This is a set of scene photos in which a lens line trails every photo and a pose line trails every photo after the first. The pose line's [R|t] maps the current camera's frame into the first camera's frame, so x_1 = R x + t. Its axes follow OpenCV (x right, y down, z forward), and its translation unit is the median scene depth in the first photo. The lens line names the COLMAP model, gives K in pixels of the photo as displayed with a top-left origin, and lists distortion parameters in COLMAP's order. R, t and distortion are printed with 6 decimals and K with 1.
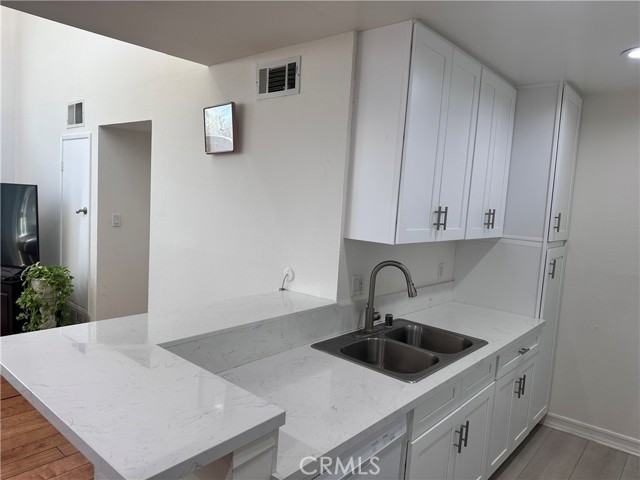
lens RADIAL K [[450.4, 0, 322.4], [0, 450.4, 242.0], [0, 0, 1]] dist [0.104067, -0.145028]
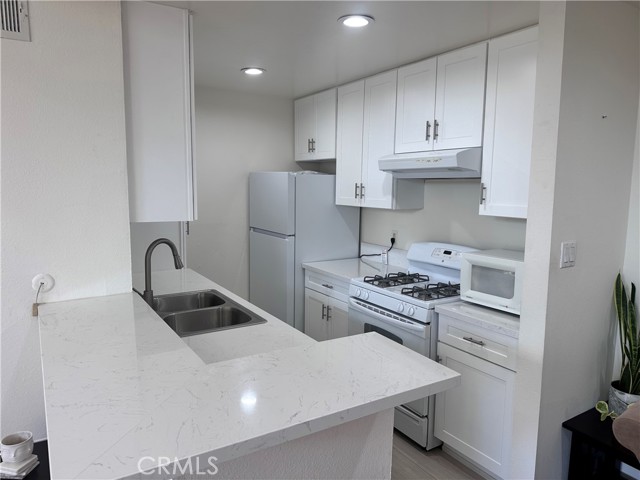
lens RADIAL K [[447.4, 0, 320.0], [0, 447.4, 240.0], [0, 0, 1]] dist [0.111374, -0.146283]
pose [[0.303212, -0.176064, 0.936517, -0.625459], [0.095668, 0.983442, 0.153912, -0.070562], [-0.948109, 0.042926, 0.315035, 0.305842]]
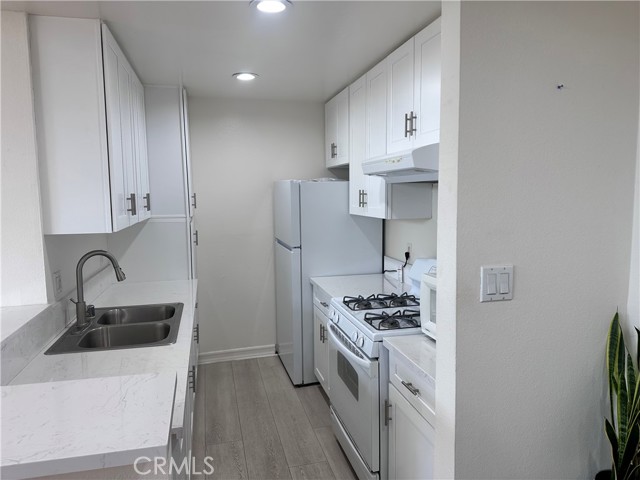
lens RADIAL K [[447.4, 0, 320.0], [0, 447.4, 240.0], [0, 0, 1]] dist [0.111374, -0.146283]
pose [[0.579959, -0.153094, 0.800131, -0.331357], [0.122835, 0.987387, 0.099889, -0.019549], [-0.805332, 0.040352, 0.591450, -0.006649]]
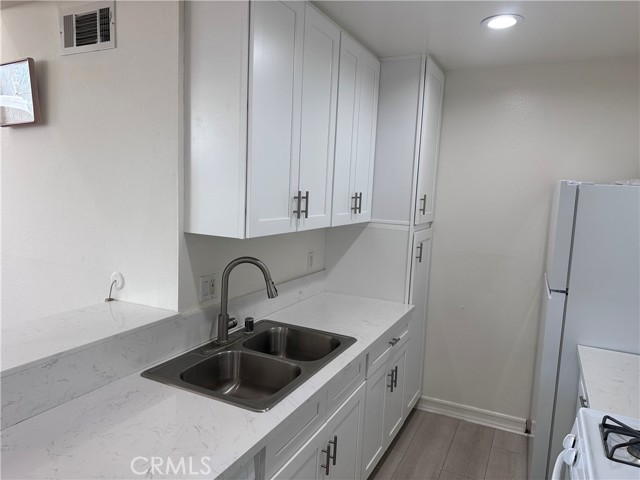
lens RADIAL K [[450.4, 0, 322.4], [0, 450.4, 242.0], [0, 0, 1]] dist [0.104067, -0.145028]
pose [[0.968947, -0.049237, 0.242318, 0.079553], [0.039354, 0.998191, 0.045464, -0.016838], [-0.244118, -0.034516, 0.969131, 0.136822]]
